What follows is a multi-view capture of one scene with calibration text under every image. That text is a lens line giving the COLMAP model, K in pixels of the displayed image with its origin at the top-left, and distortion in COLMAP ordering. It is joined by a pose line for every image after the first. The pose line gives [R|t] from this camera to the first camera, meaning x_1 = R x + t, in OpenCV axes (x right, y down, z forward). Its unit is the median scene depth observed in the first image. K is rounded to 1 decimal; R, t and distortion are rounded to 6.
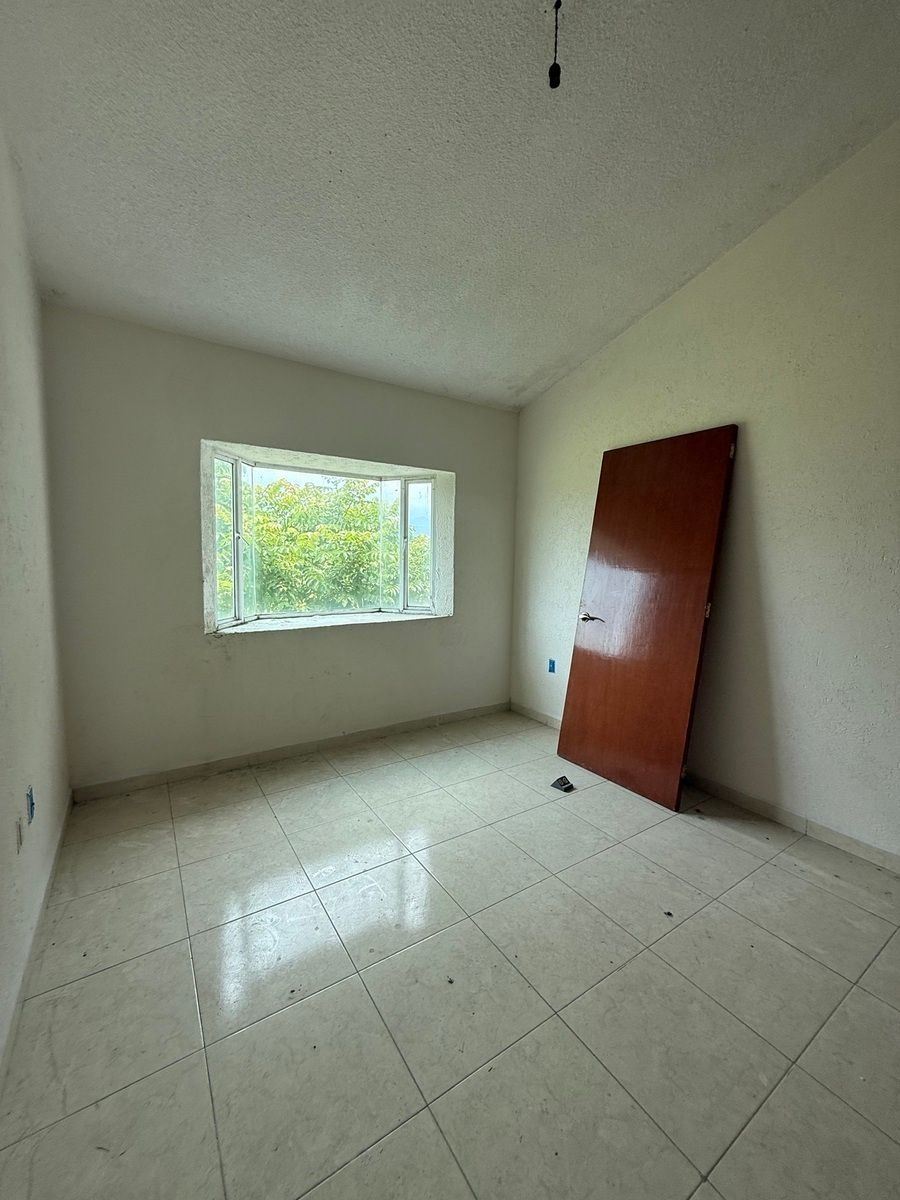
lens RADIAL K [[476.8, 0, 453.2], [0, 476.8, 599.3], [0, 0, 1]] dist [-0.002813, 0.001094]
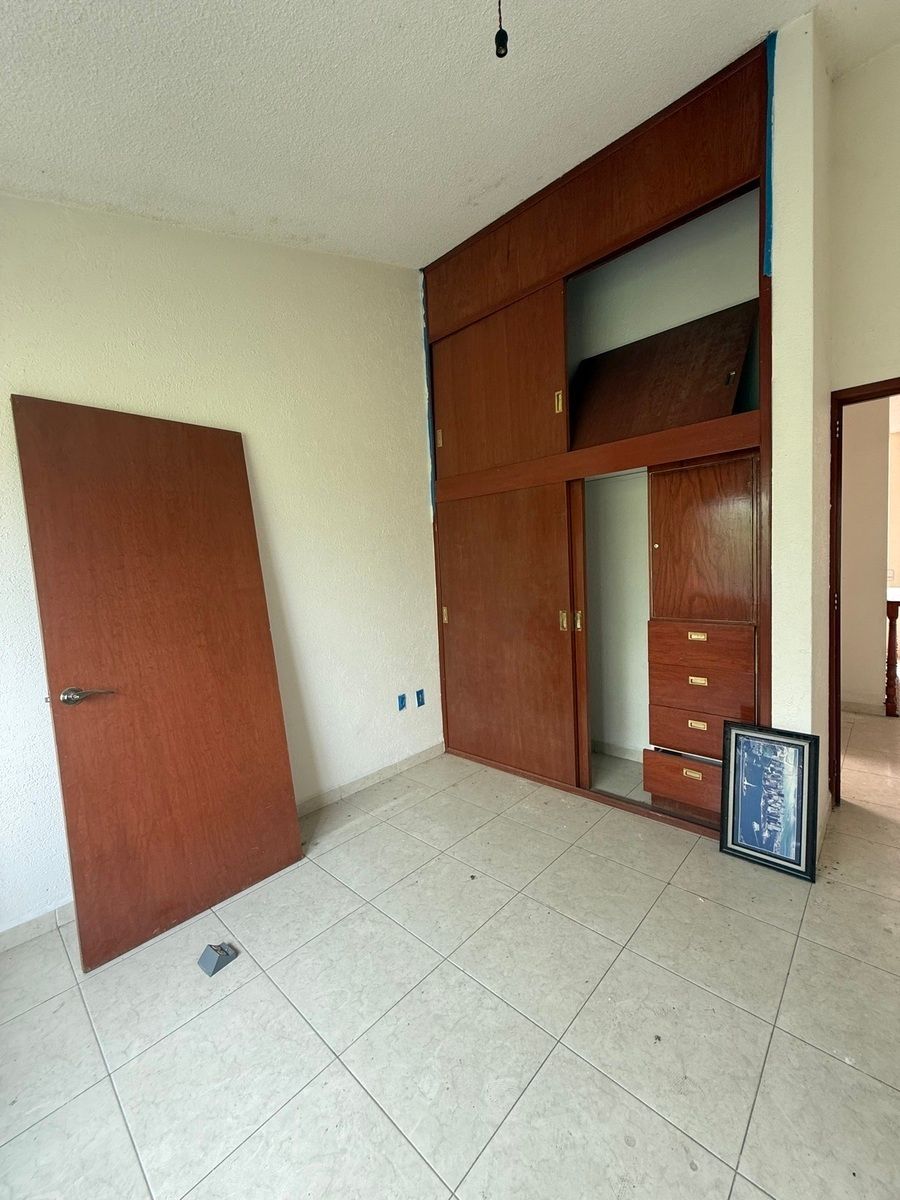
lens RADIAL K [[476.8, 0, 448.4], [0, 476.8, 600.0], [0, 0, 1]] dist [-0.002813, 0.001094]
pose [[-0.221994, -0.078208, 0.971906, -0.557842], [0.131408, 0.985285, 0.109300, -0.123602], [-0.966152, 0.151980, -0.208450, 1.112119]]
